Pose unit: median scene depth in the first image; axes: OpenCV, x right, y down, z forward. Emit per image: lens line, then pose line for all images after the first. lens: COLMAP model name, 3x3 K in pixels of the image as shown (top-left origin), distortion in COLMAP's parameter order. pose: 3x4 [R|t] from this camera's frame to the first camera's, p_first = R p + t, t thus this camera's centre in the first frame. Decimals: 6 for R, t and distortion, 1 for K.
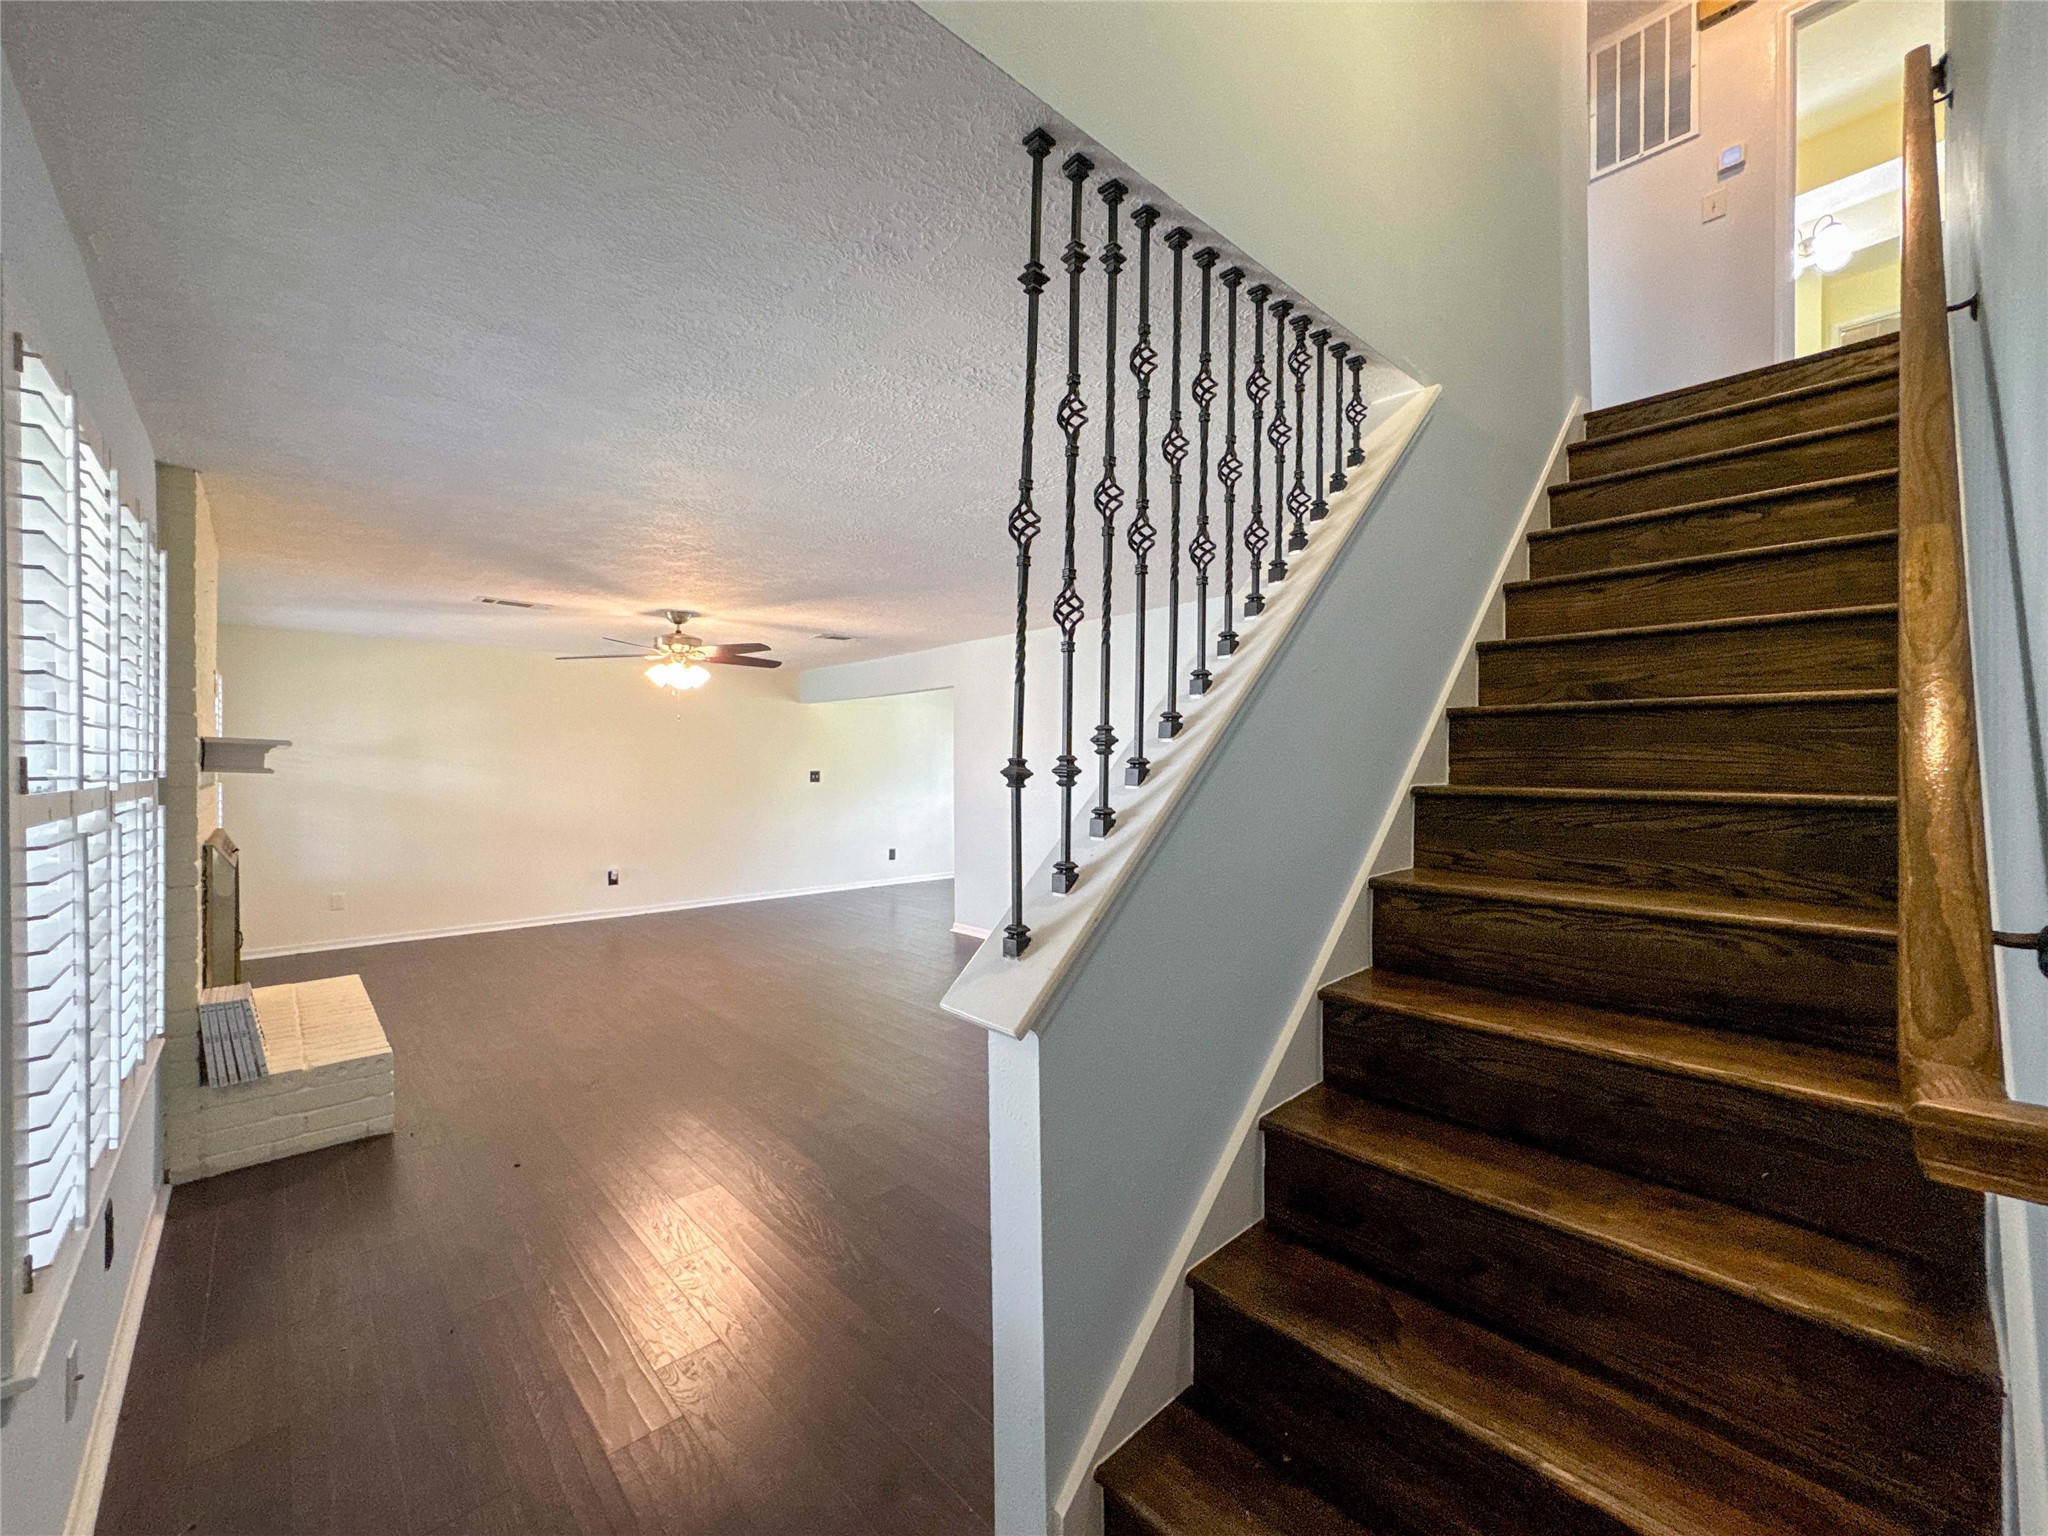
lens RADIAL K [[828.6, 0, 1013.1], [0, 828.6, 766.1], [0, 0, 1]] dist [-0.045048, 0.018771]
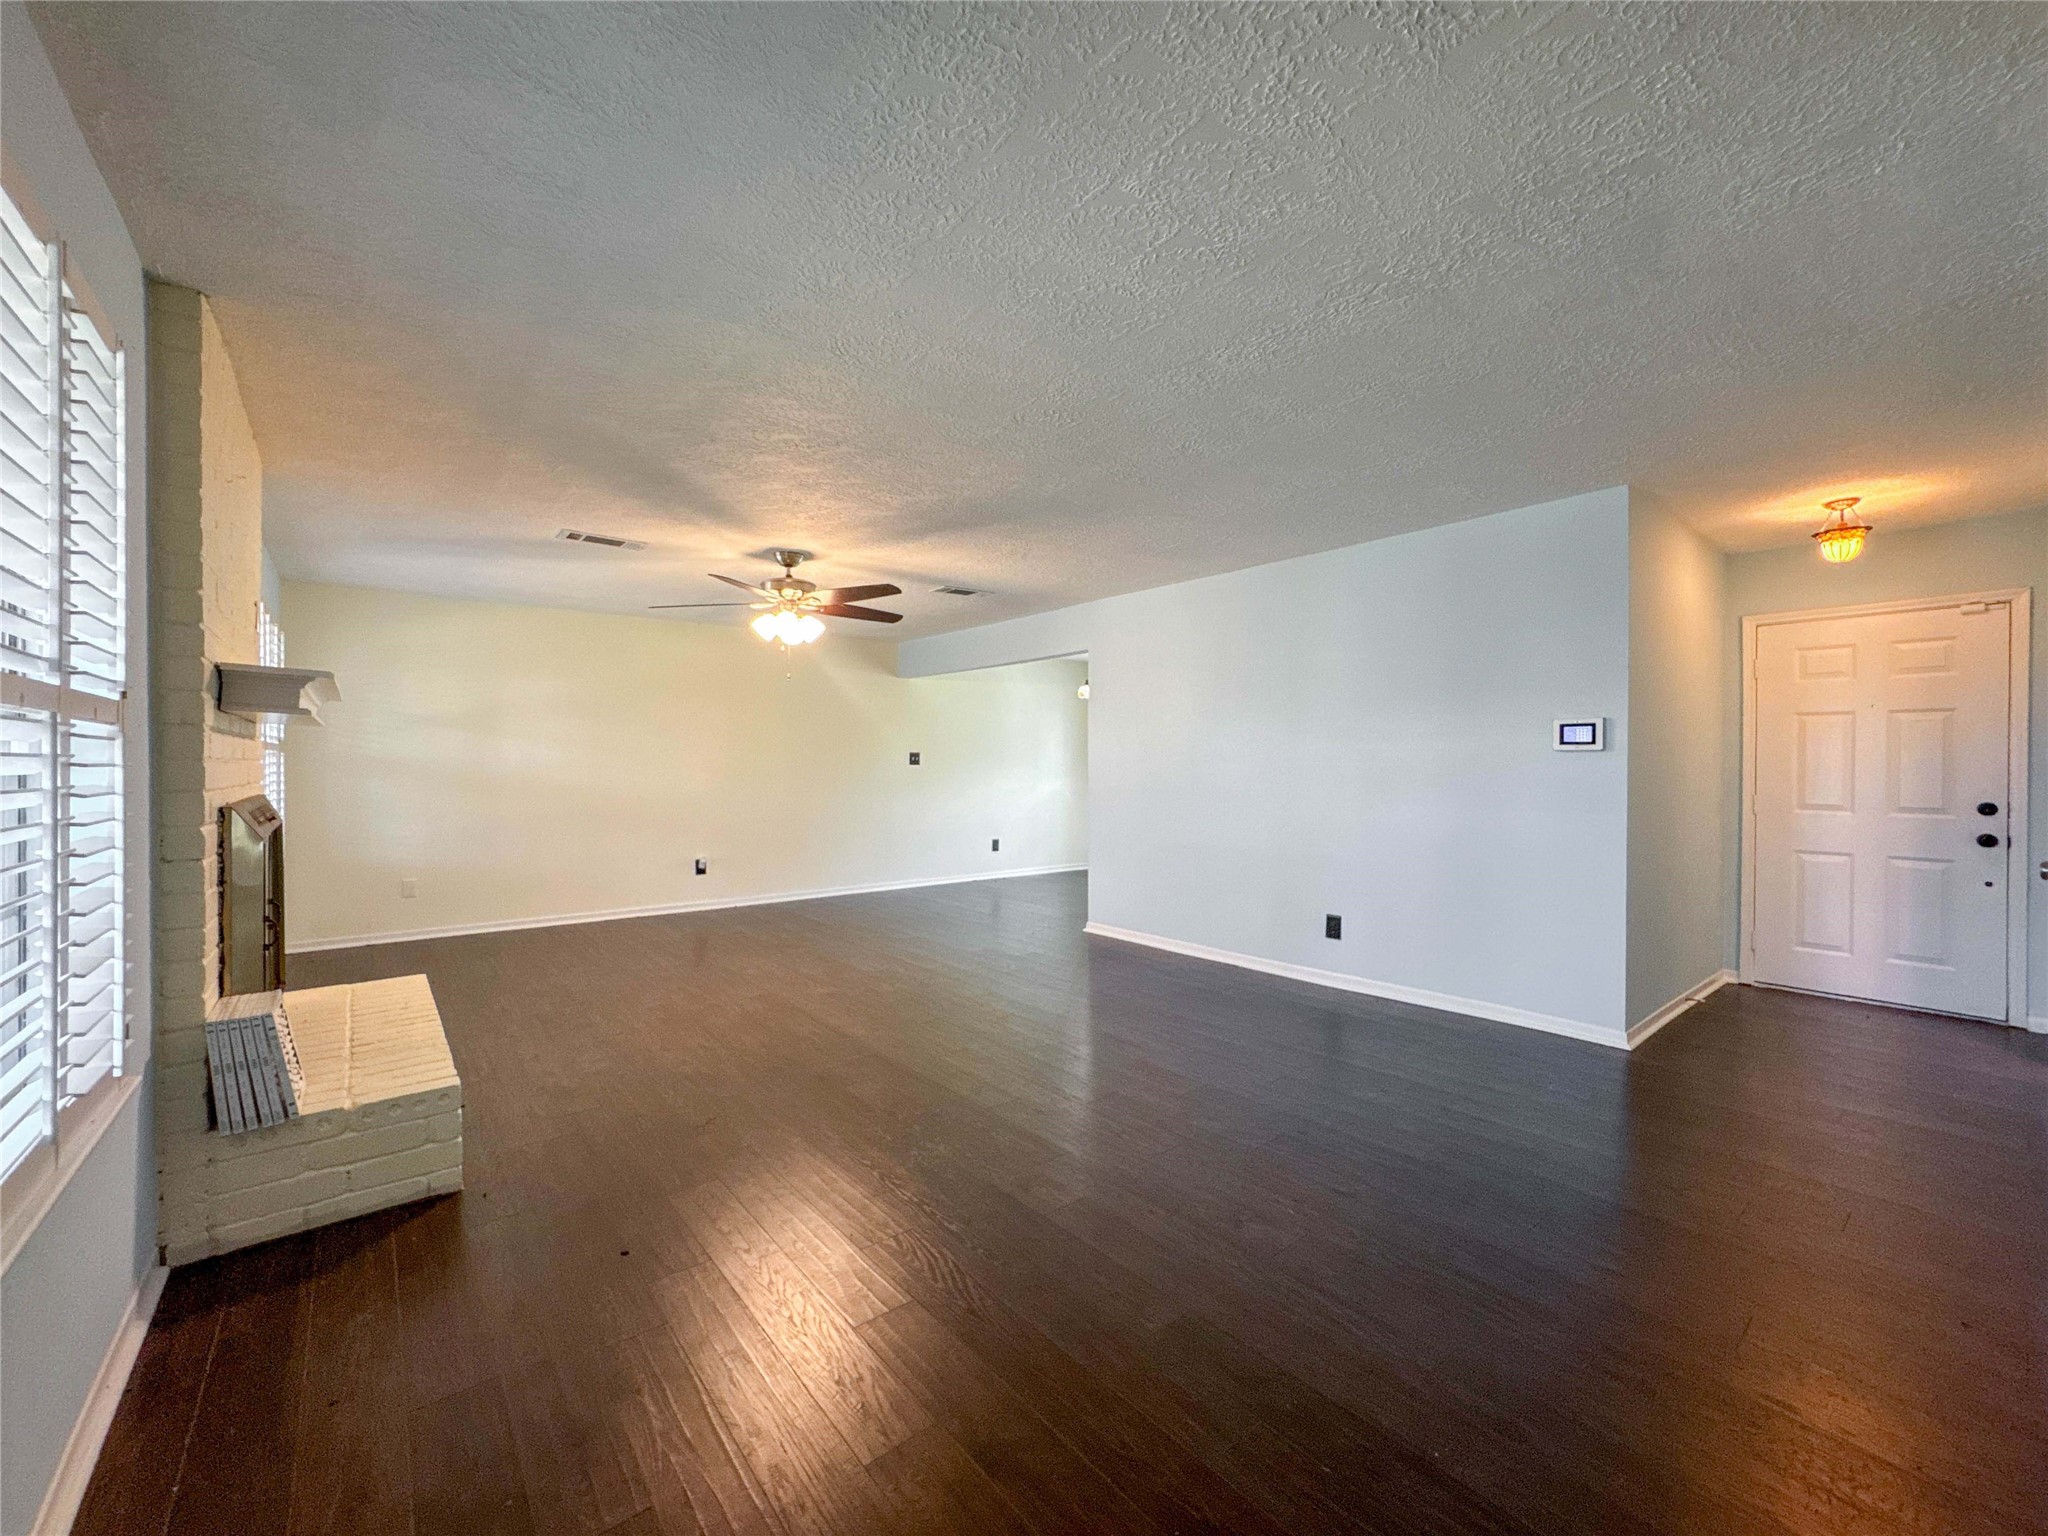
lens RADIAL K [[828.6, 0, 1013.1], [0, 828.6, 766.1], [0, 0, 1]] dist [-0.045048, 0.018771]
pose [[0.997717, 0.002435, -0.067485, -0.191677], [-0.002271, 0.999994, 0.002507, 0.050386], [0.067491, -0.002348, 0.997717, 0.267446]]
